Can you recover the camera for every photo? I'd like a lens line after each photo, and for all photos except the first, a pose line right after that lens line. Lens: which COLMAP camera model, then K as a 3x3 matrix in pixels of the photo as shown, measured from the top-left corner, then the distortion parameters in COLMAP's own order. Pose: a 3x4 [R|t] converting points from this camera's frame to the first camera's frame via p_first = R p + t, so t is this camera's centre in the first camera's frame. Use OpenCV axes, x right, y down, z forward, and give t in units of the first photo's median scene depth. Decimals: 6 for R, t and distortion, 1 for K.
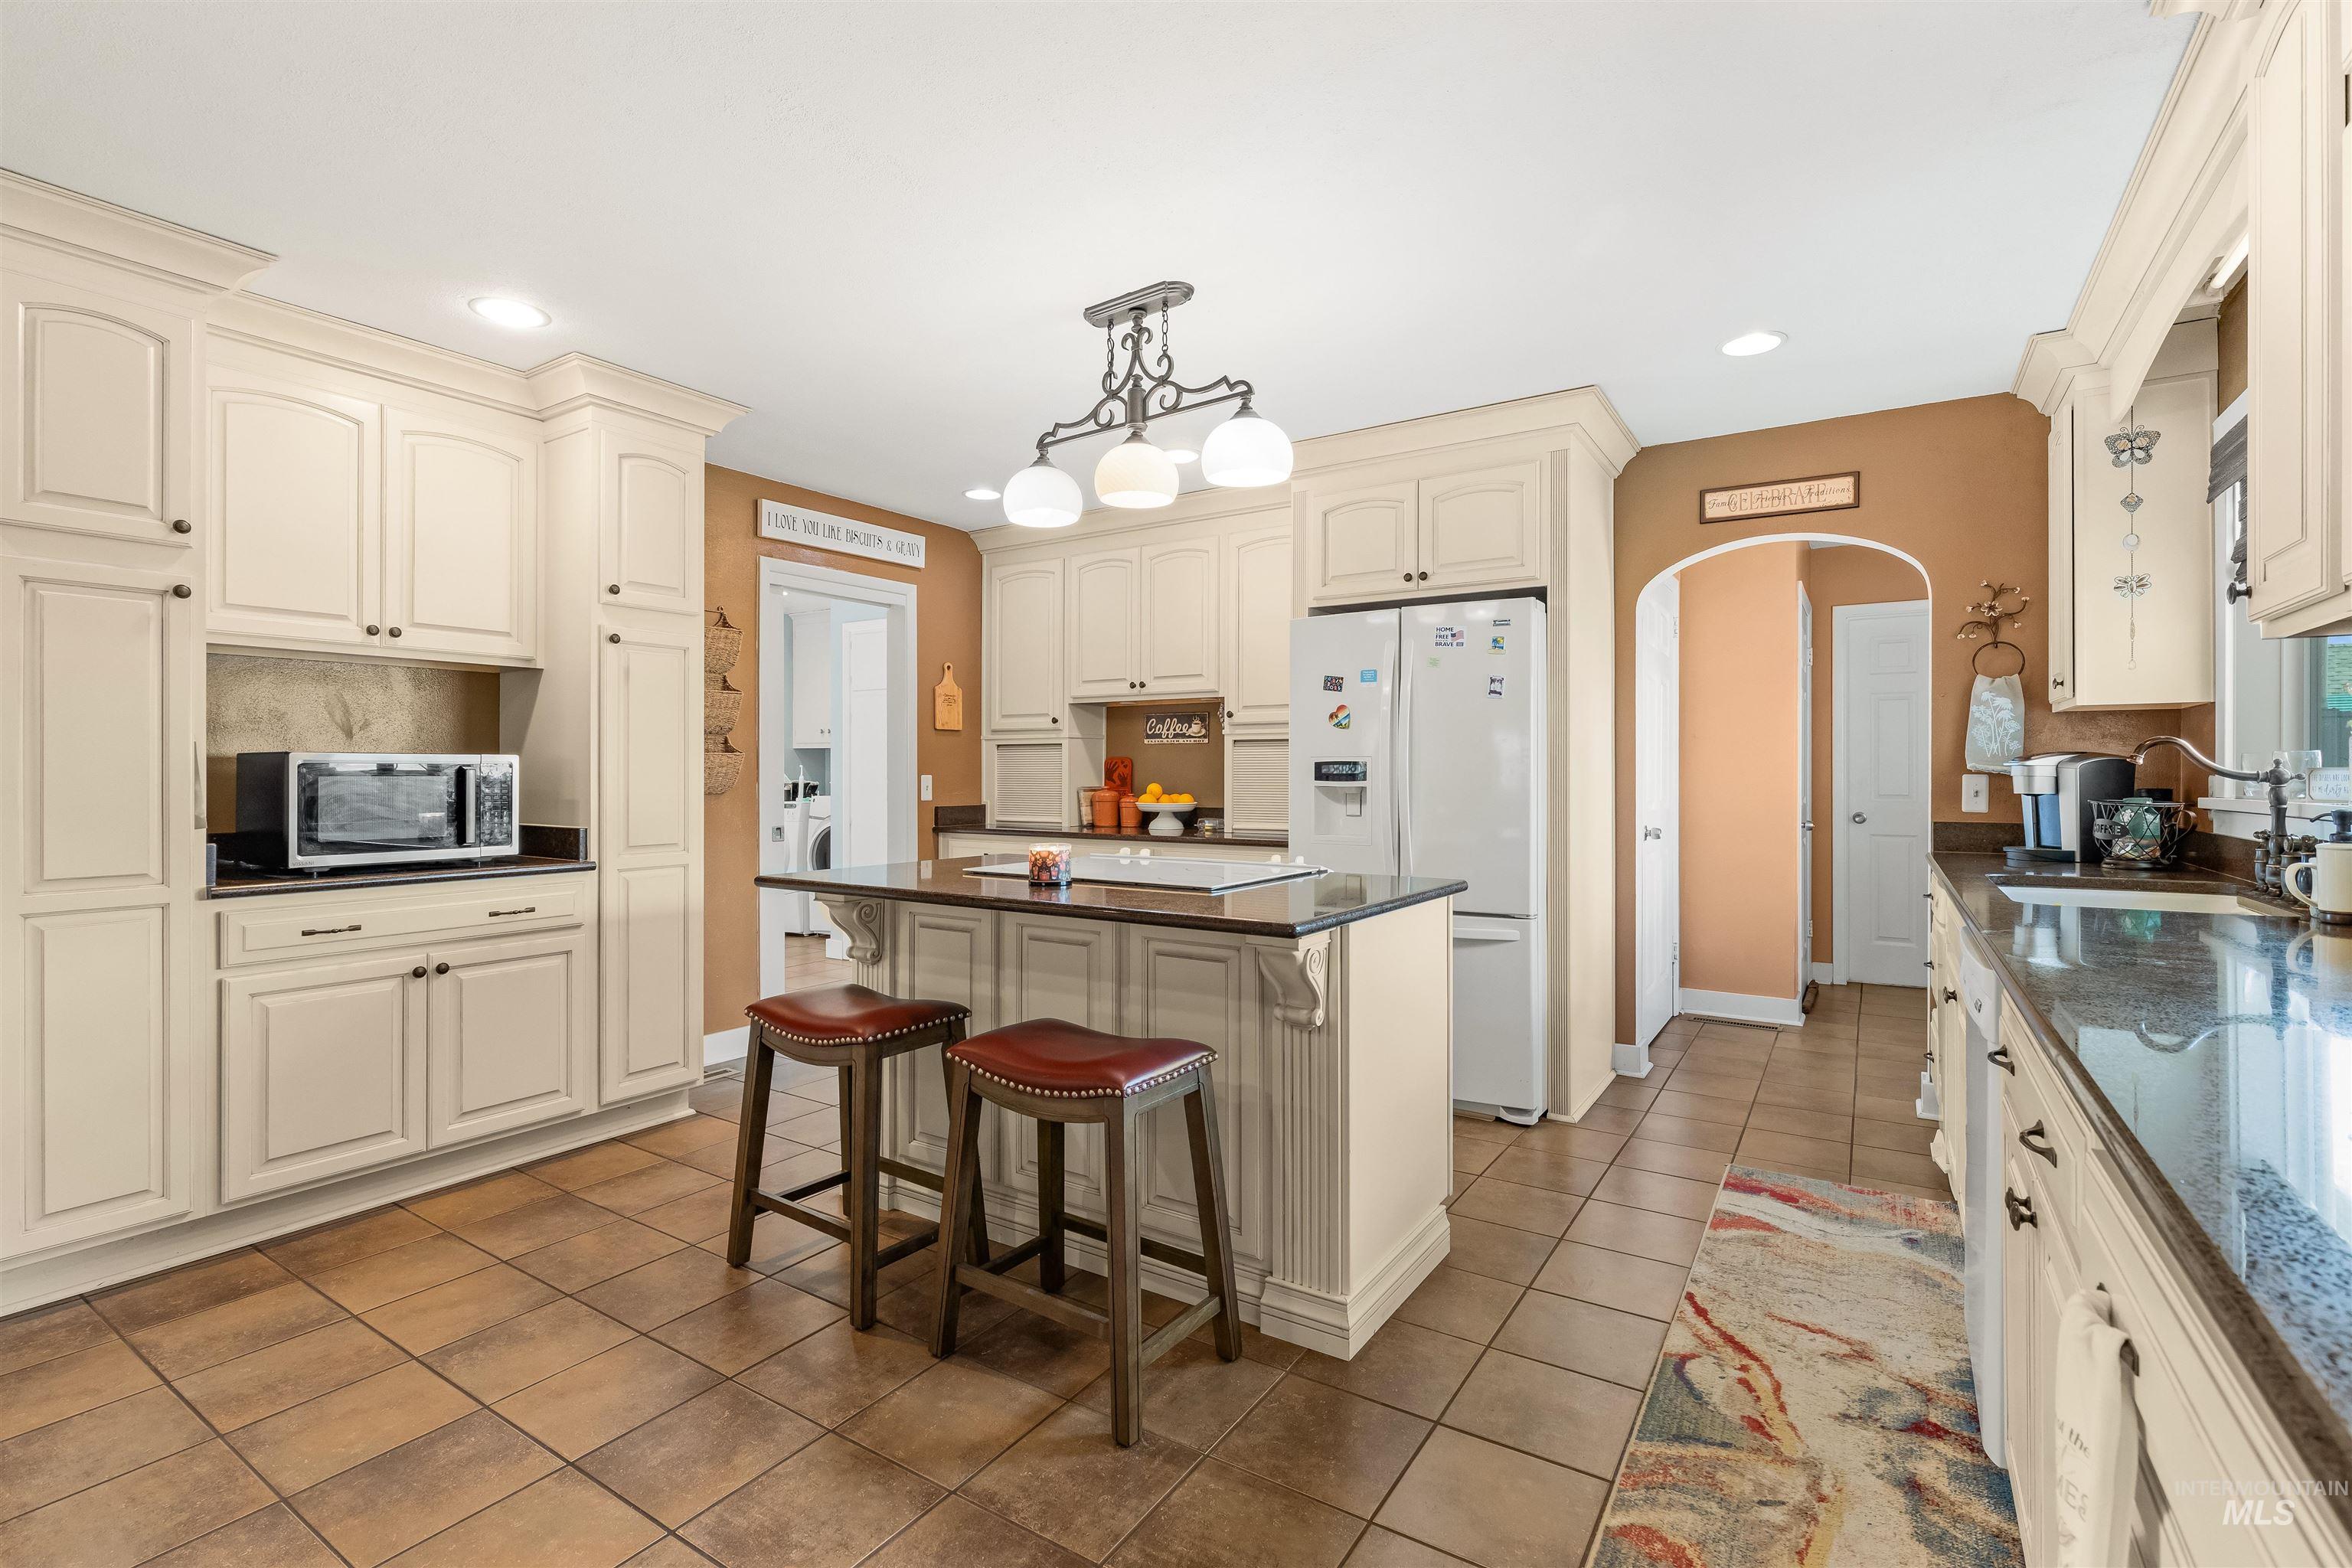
lens RADIAL K [[1059.1, 0, 1186.7], [0, 1059.1, 769.7], [0, 0, 1]] dist [-0.003016, -0.000133]
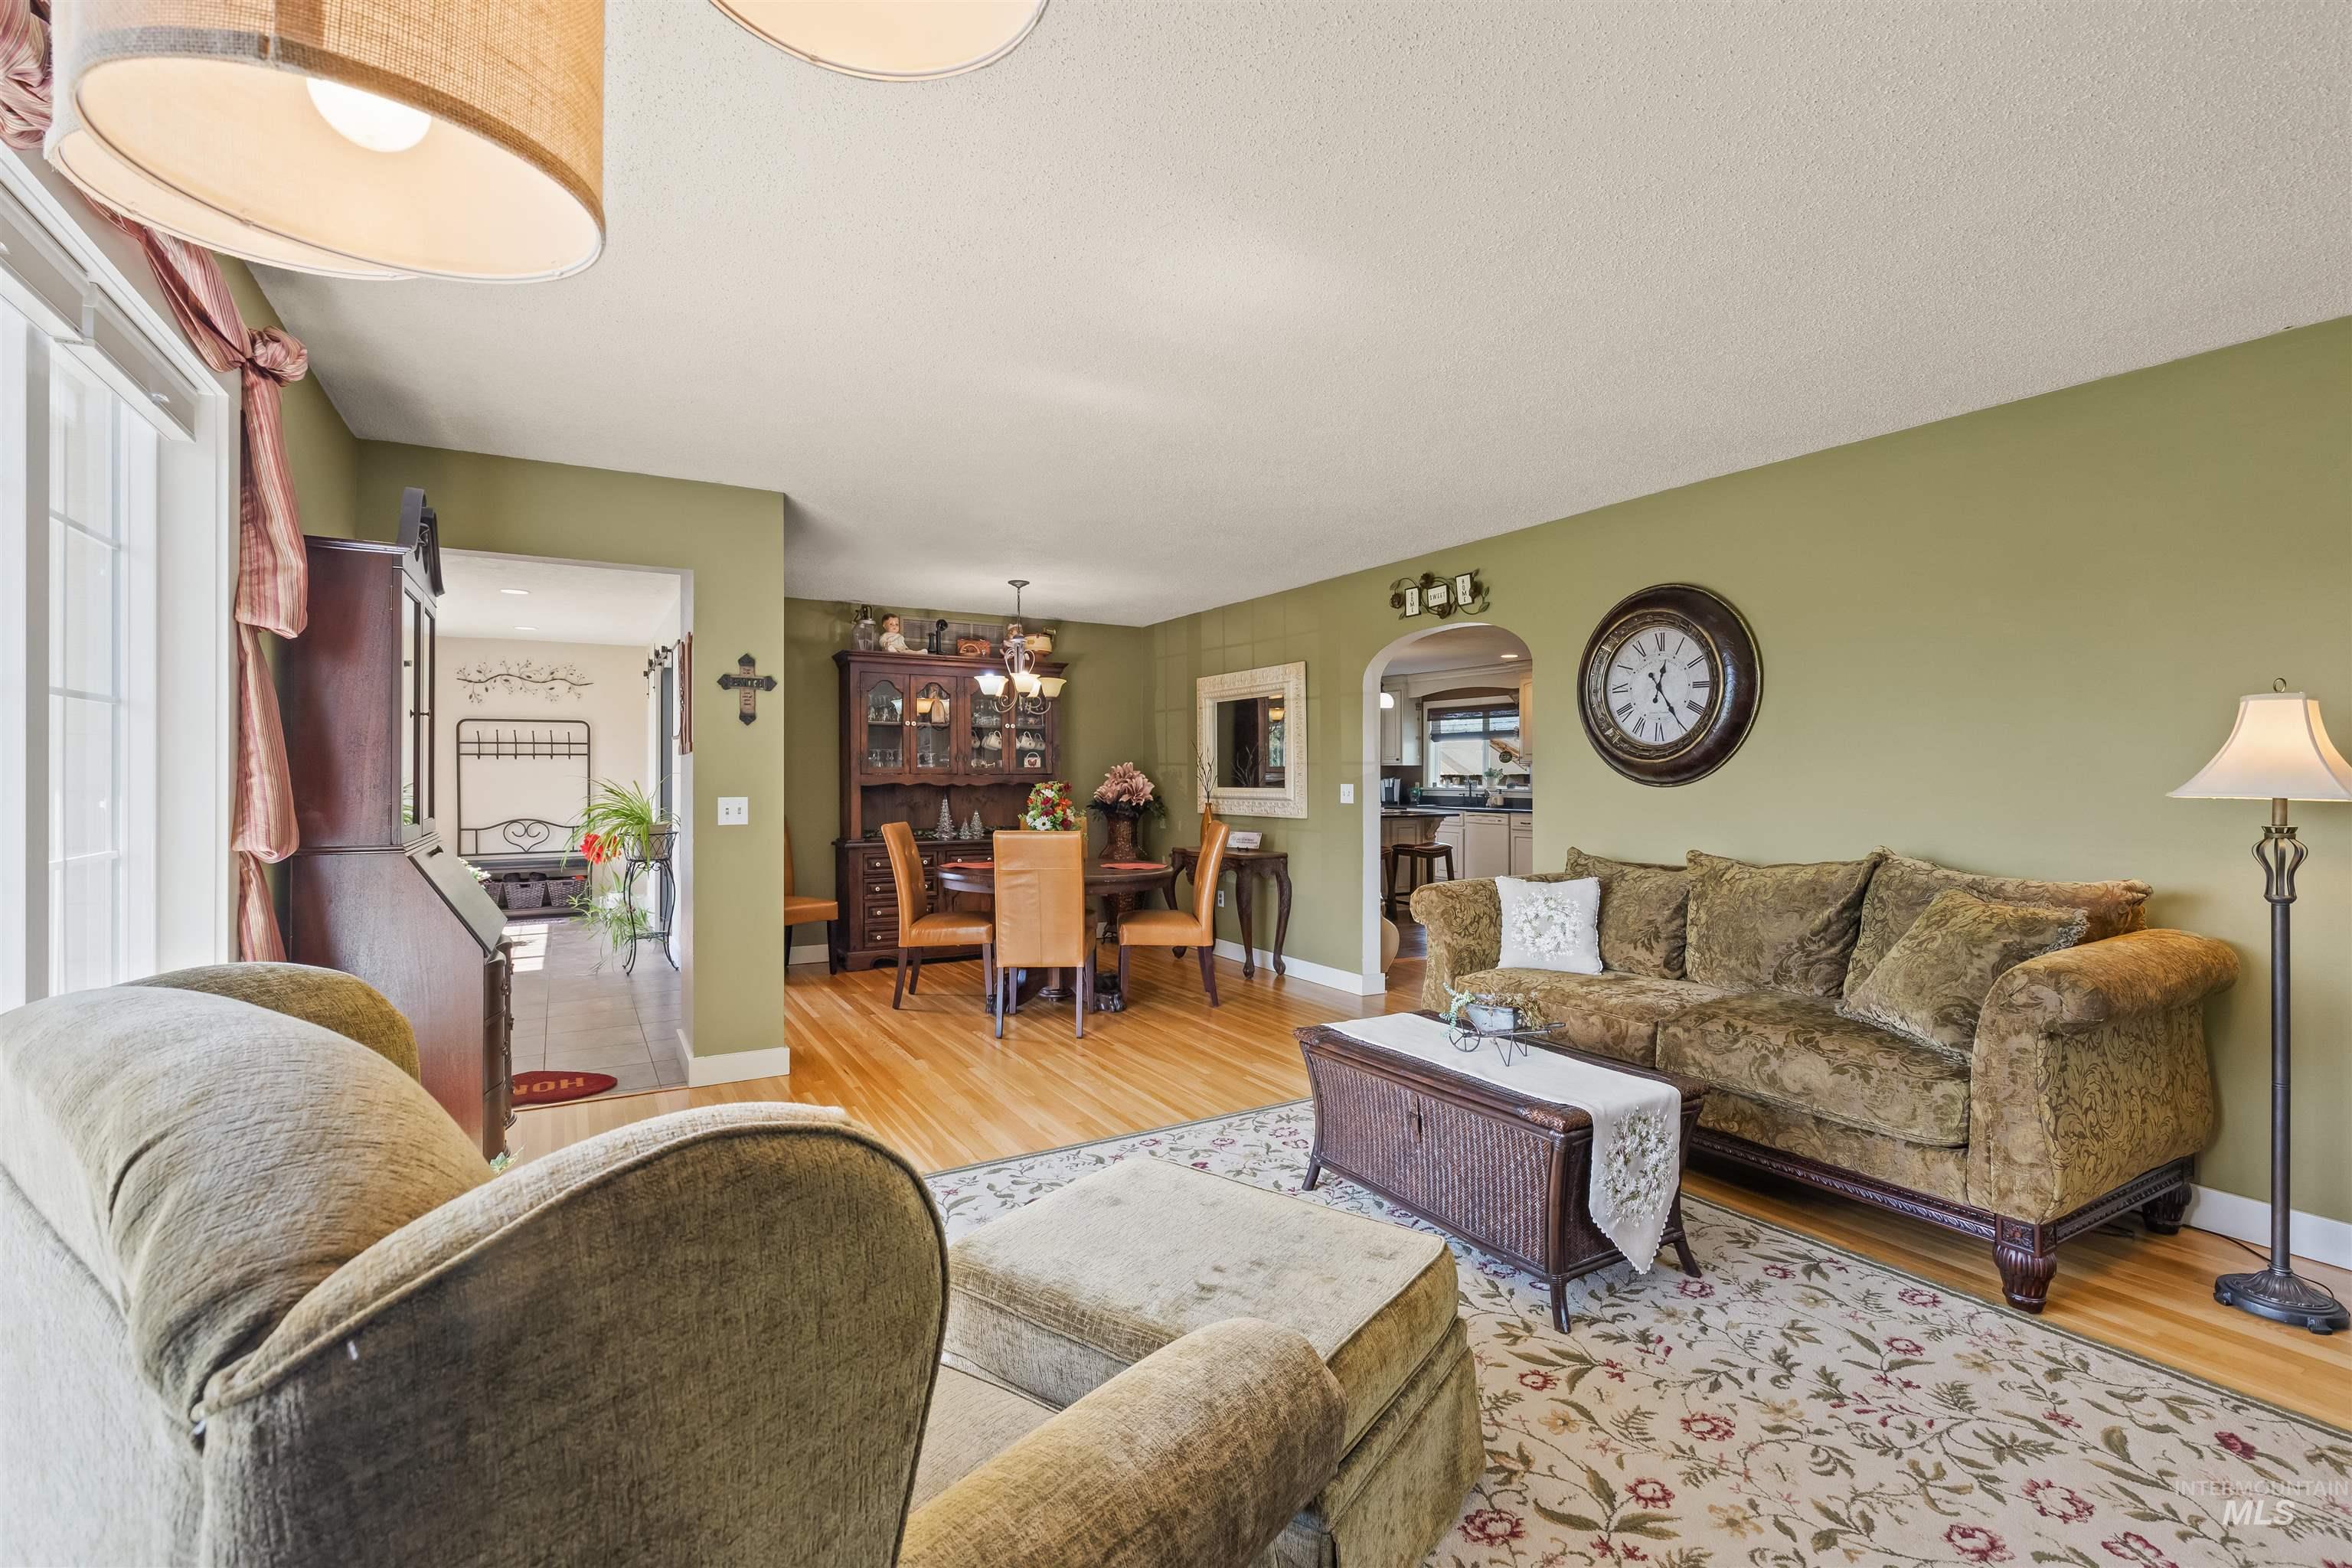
lens RADIAL K [[1070.9, 0, 1185.4], [0, 1070.9, 771.5], [0, 0, 1]] dist [-0.002535, 0.000116]
pose [[0.447217, 0.001665, 0.894424, -2.870008], [-0.002340, 0.999997, -0.000692, -0.029247], [-0.894423, -0.001783, 0.447219, -0.087569]]
